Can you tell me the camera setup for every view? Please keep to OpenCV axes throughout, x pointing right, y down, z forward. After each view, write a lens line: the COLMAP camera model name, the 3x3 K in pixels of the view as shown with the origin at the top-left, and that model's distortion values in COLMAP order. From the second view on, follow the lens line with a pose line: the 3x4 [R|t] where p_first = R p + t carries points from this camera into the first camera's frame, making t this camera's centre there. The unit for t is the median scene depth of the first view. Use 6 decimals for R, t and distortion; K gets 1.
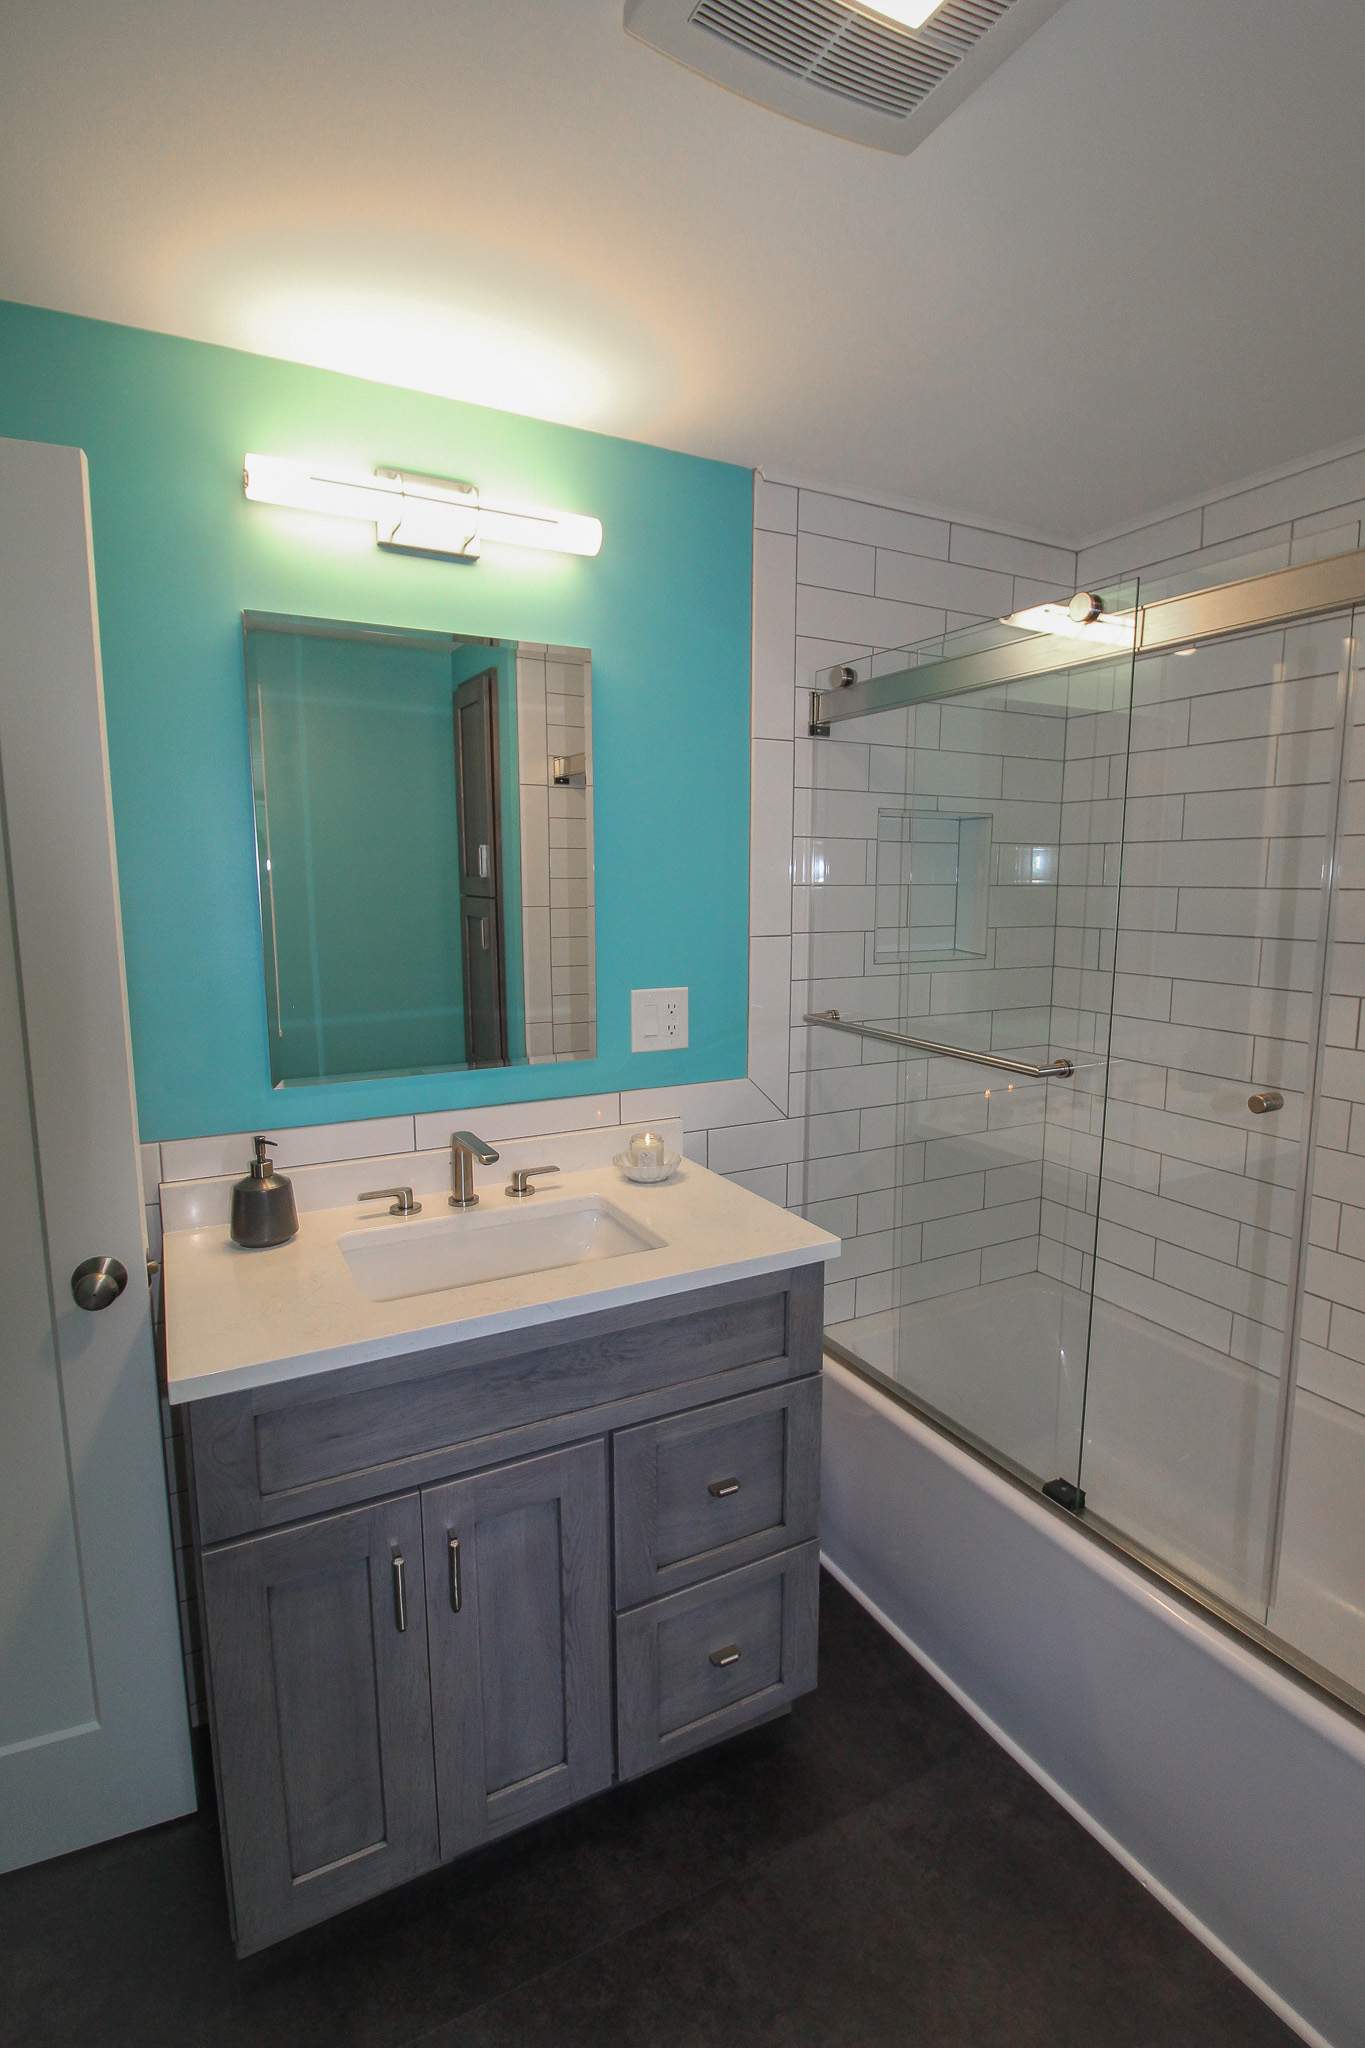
lens RADIAL K [[996.9, 0, 685.6], [0, 996.9, 1017.9], [0, 0, 1]] dist [-0.003044, -0.017068]
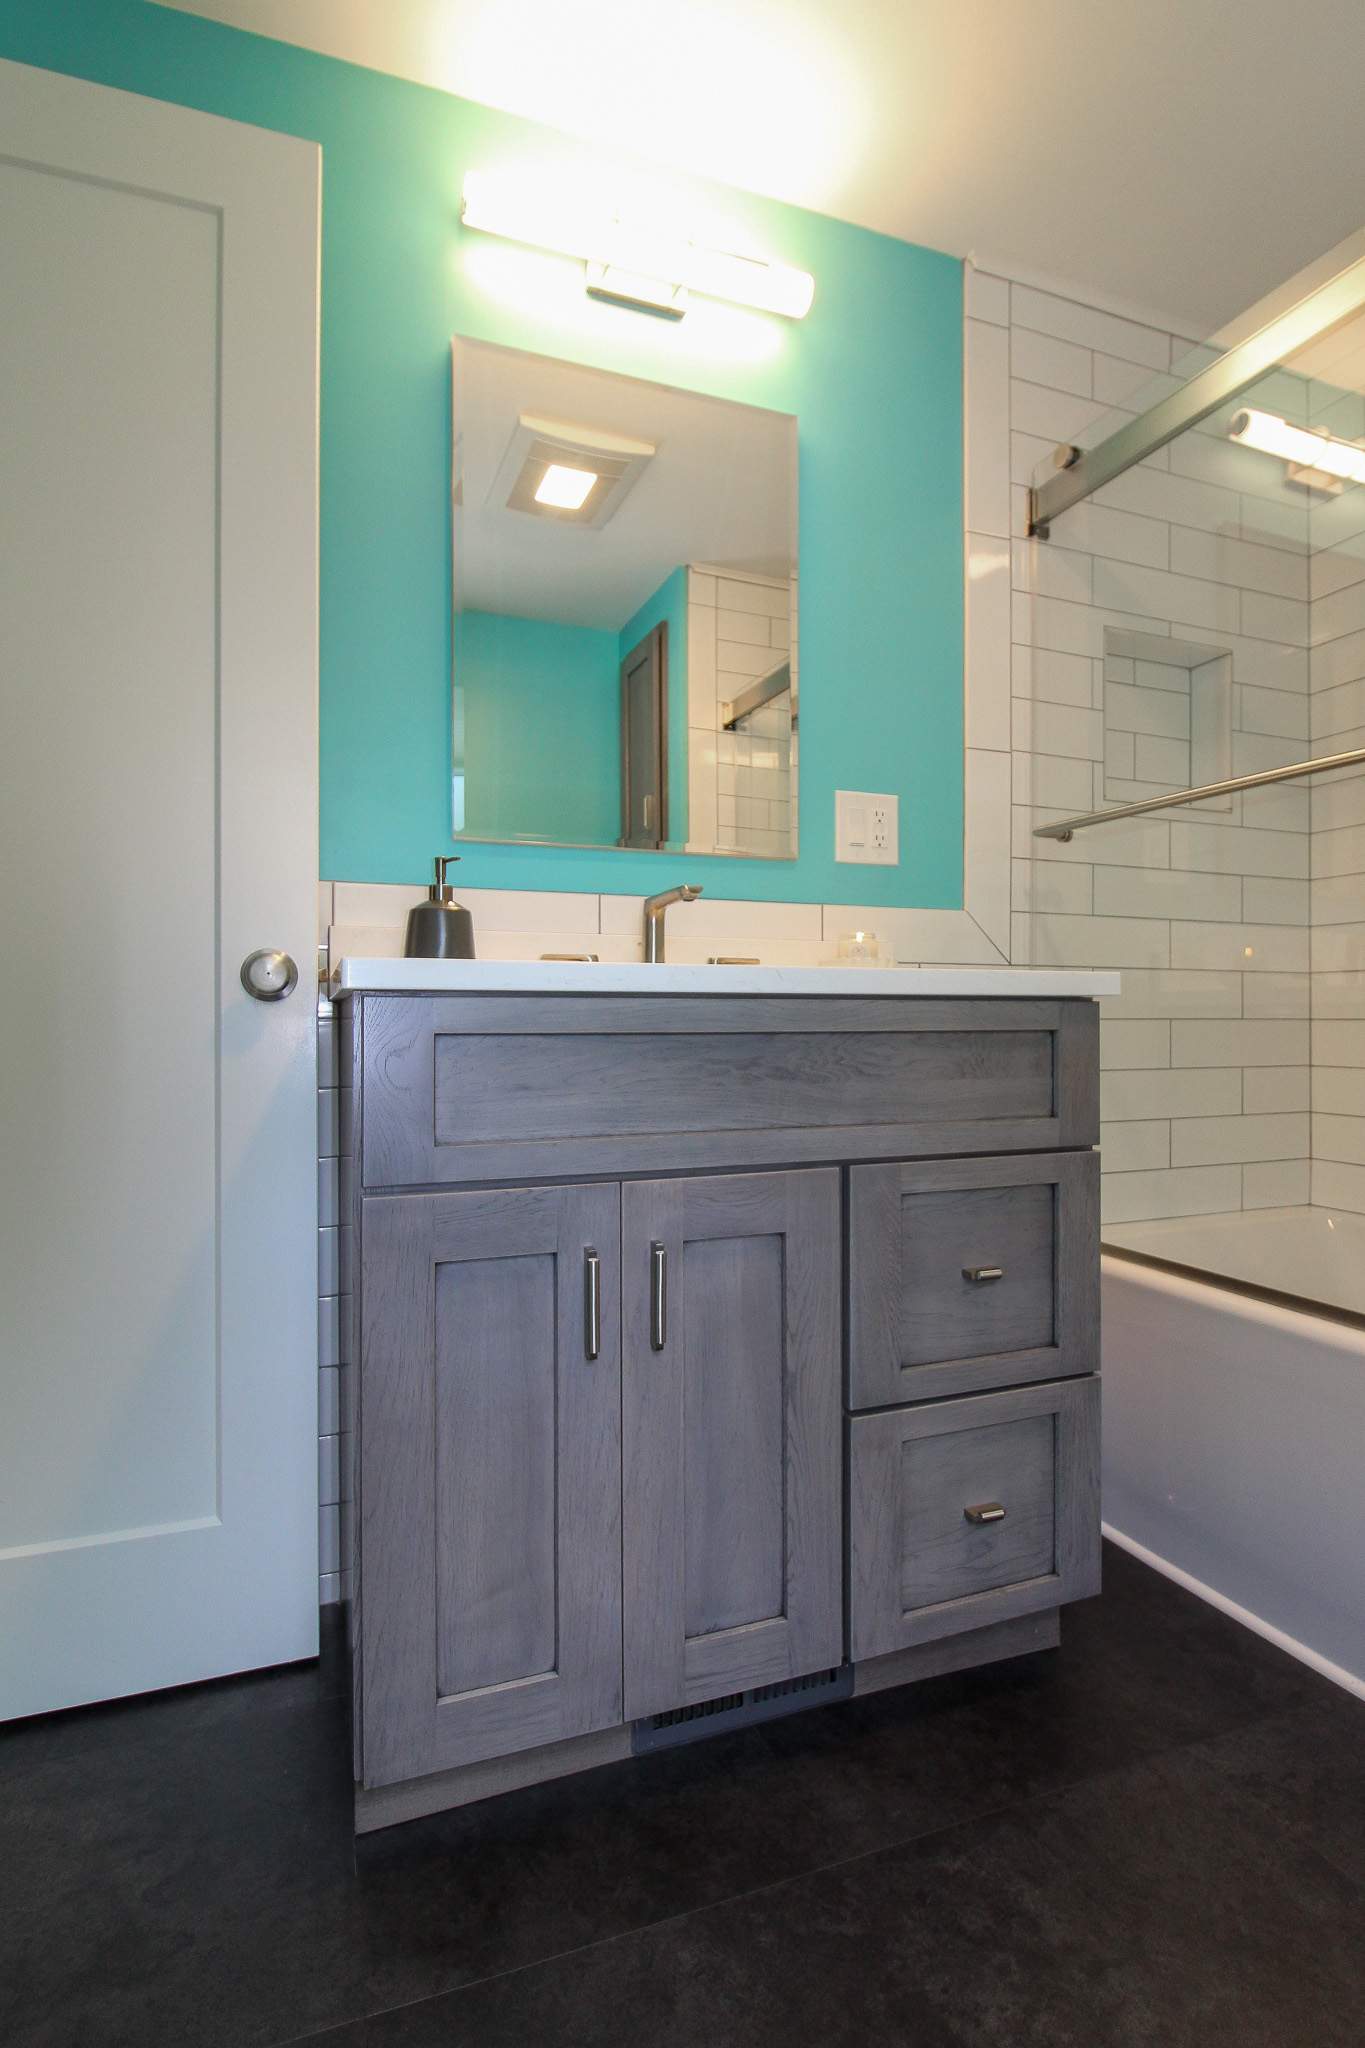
lens RADIAL K [[1003.6, 0, 677.6], [0, 1003.6, 1015.0], [0, 0, 1]] dist [-0.001993, -0.016030]
pose [[0.990828, -0.000647, -0.135131, -0.094536], [-0.018776, 0.989630, -0.142405, 0.390791], [0.133822, 0.143636, 0.980541, 0.158596]]
